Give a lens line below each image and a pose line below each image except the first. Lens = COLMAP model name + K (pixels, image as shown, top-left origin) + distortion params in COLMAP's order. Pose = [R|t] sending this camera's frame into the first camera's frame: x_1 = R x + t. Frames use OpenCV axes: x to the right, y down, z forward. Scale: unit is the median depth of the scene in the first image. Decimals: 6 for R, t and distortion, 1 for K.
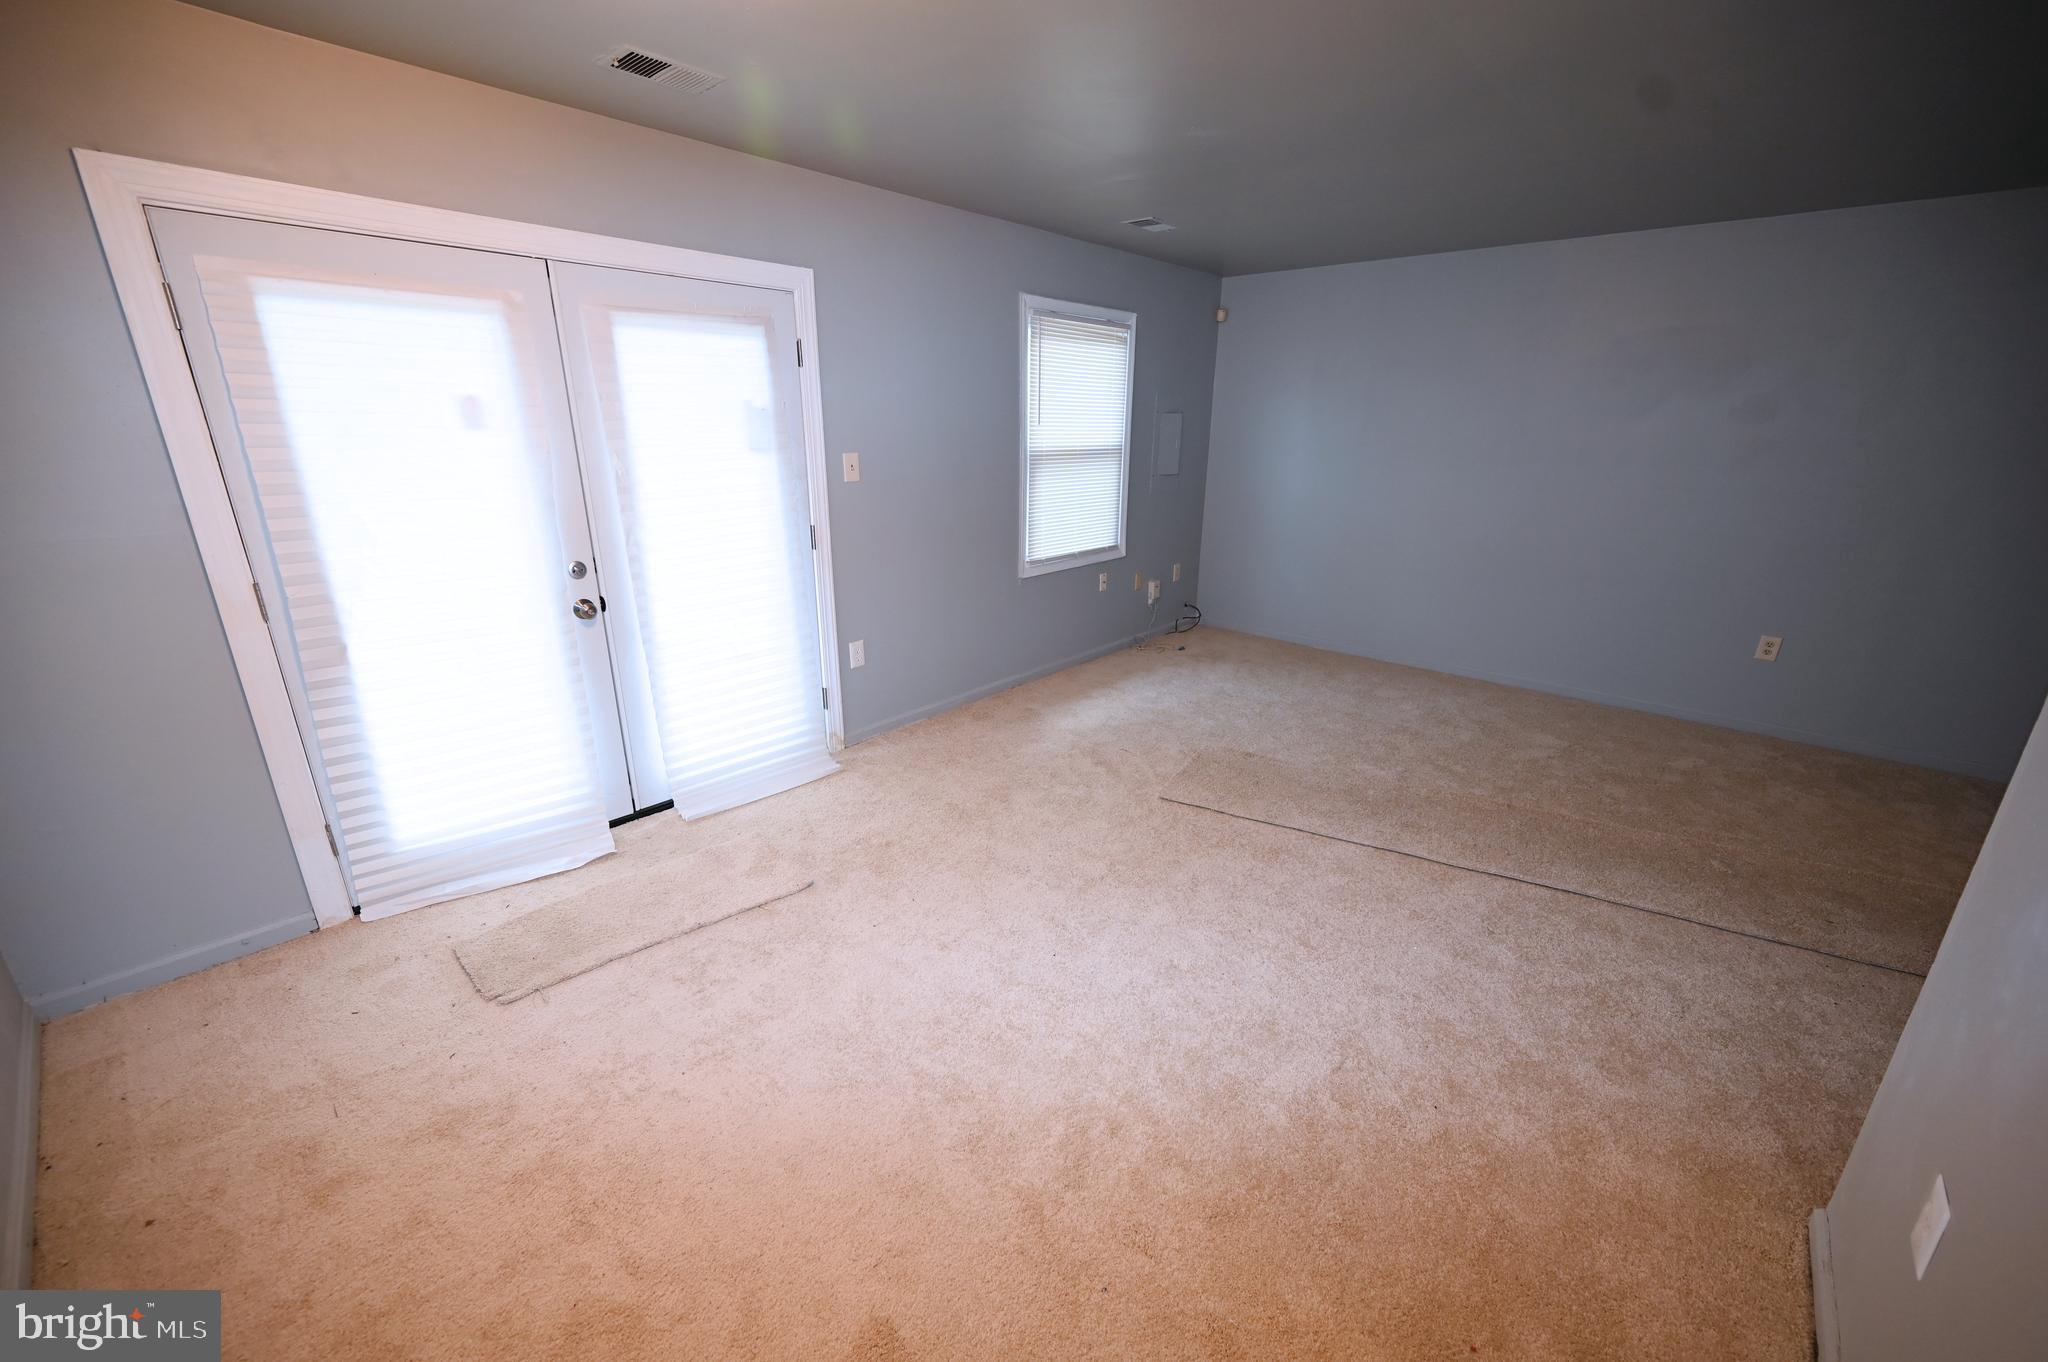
lens RADIAL K [[801.1, 0, 1030.5], [0, 801.1, 691.1], [0, 0, 1]] dist [0.000055, -0.000017]
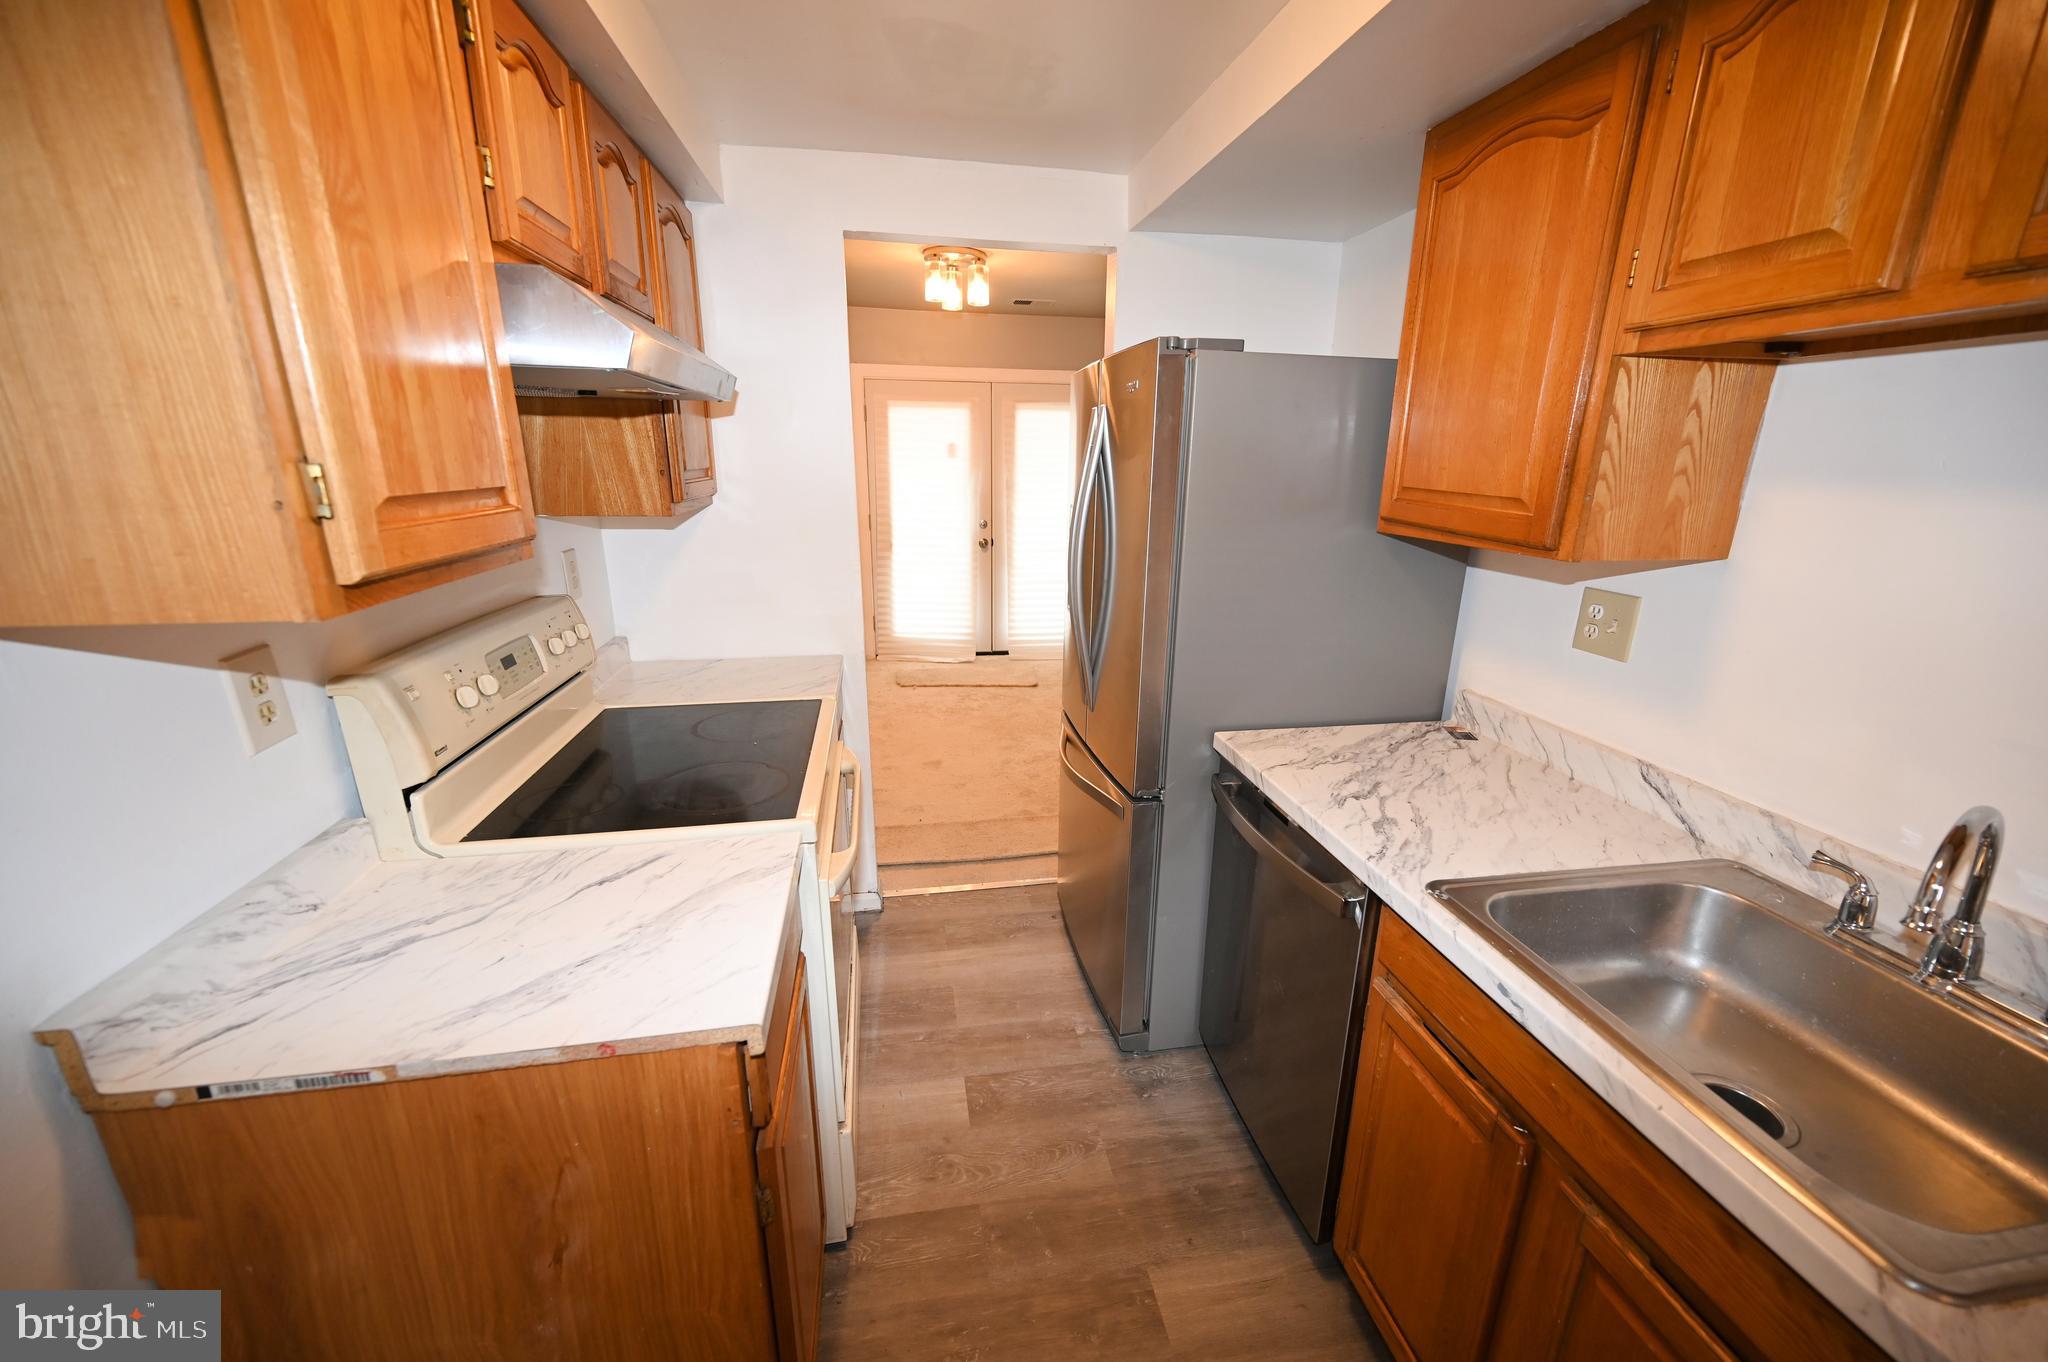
lens RADIAL K [[801.1, 0, 1030.5], [0, 801.1, 691.1], [0, 0, 1]] dist [0.000055, -0.000017]
pose [[0.782188, 0.176759, -0.597443, 0.880340], [-0.202876, 0.978910, 0.024010, 0.205585], [0.589087, 0.102426, 0.801552, -0.578382]]
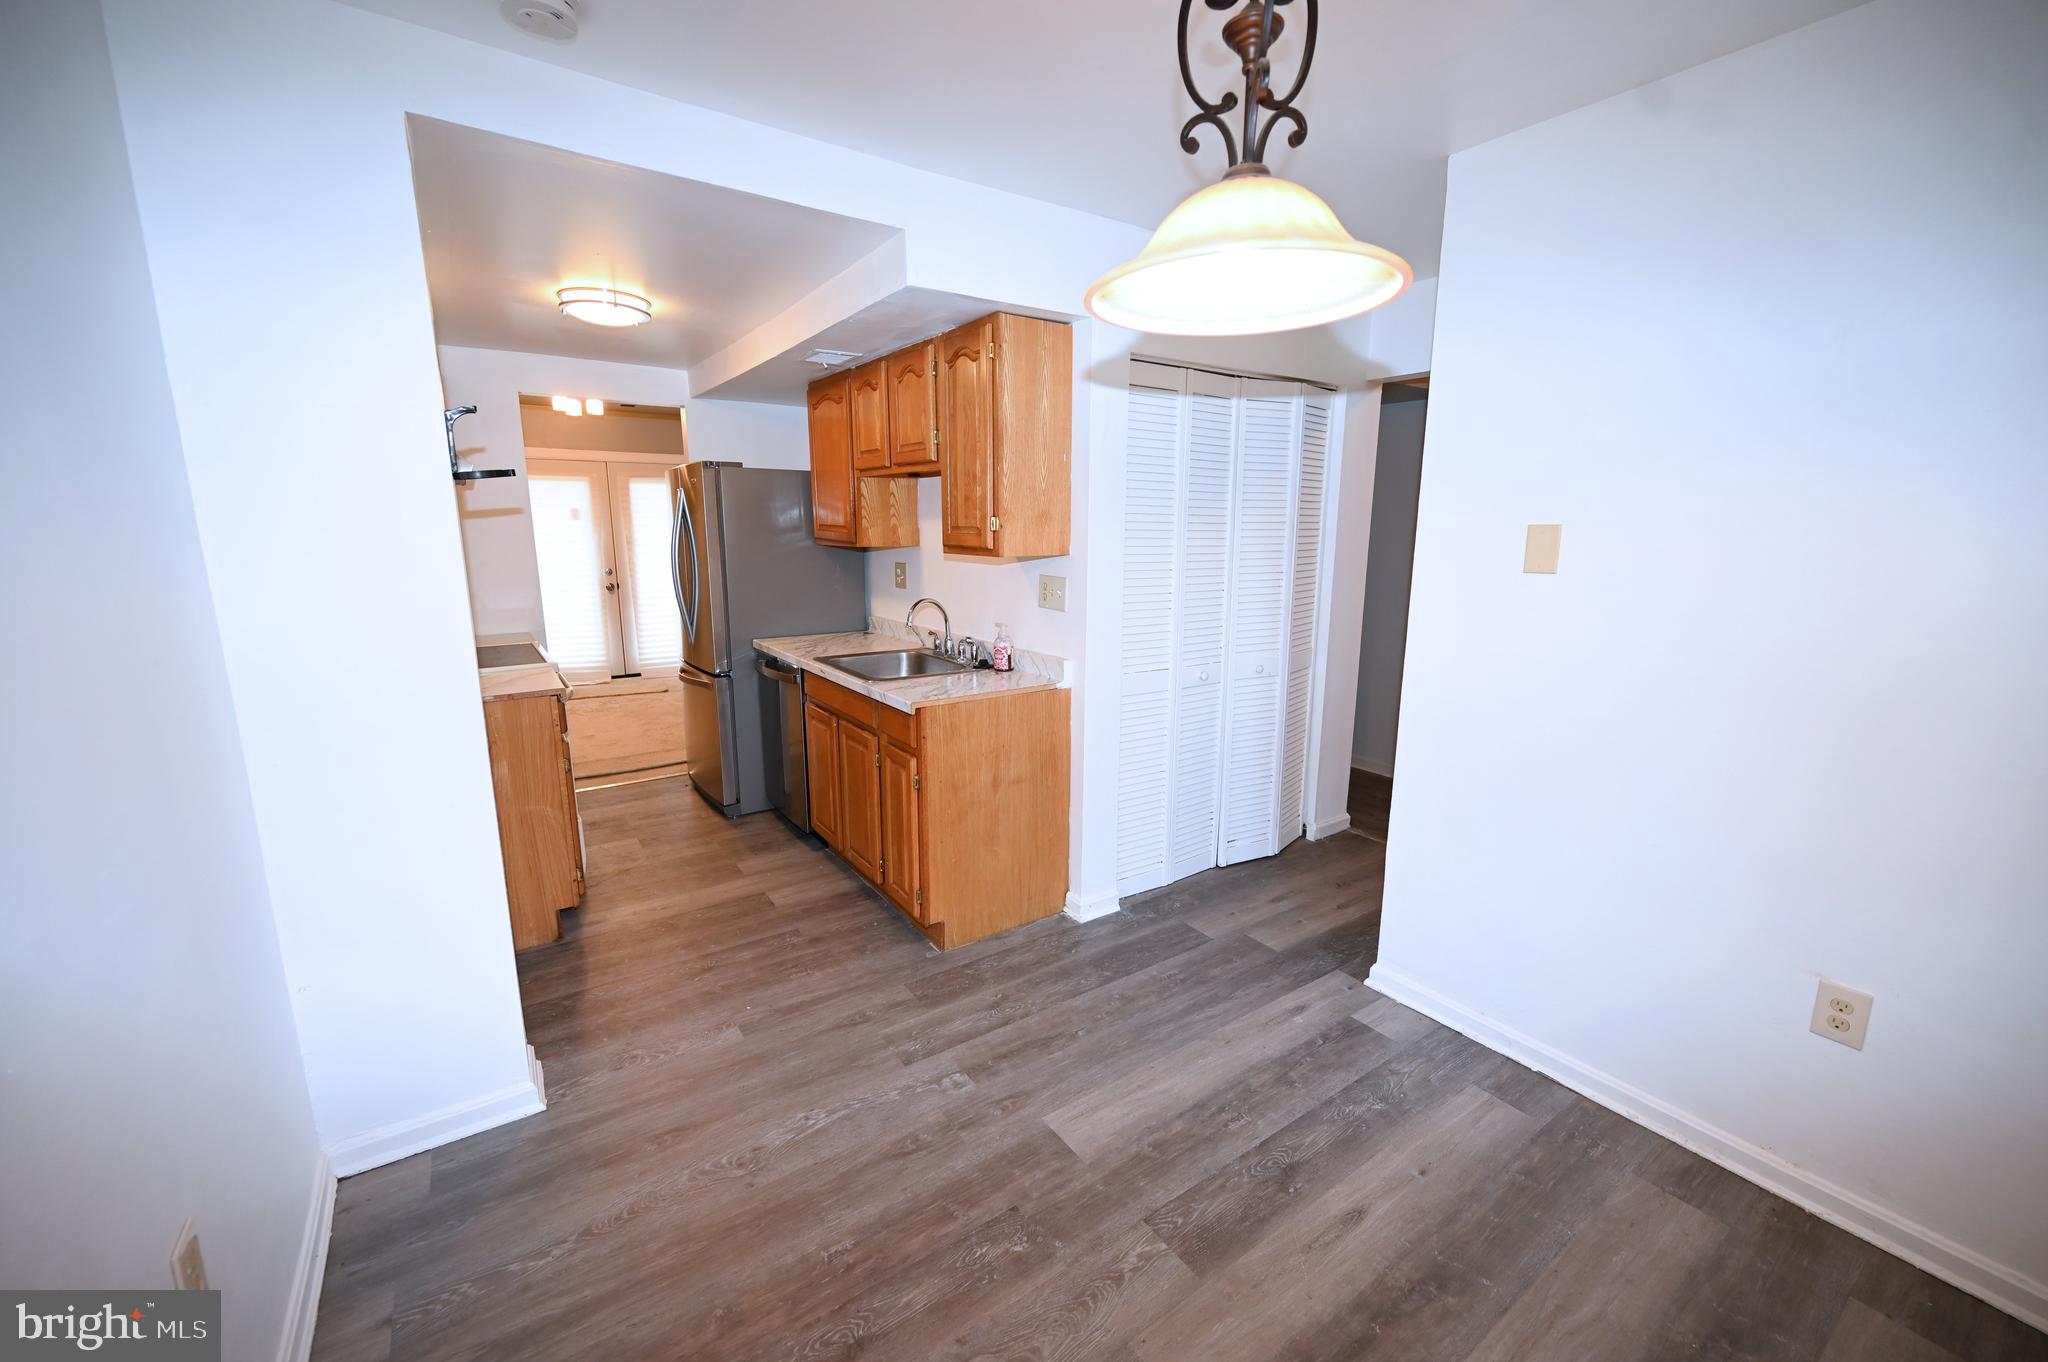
lens RADIAL K [[818.7, 0, 1049.5], [0, 818.7, 682.0], [0, 0, 1]] dist [-0.001570, -0.000251]
pose [[0.975396, 0.037968, -0.217167, 1.461067], [-0.067377, 0.989267, -0.129661, 0.463046], [0.209913, 0.141103, 0.967485, -1.258912]]
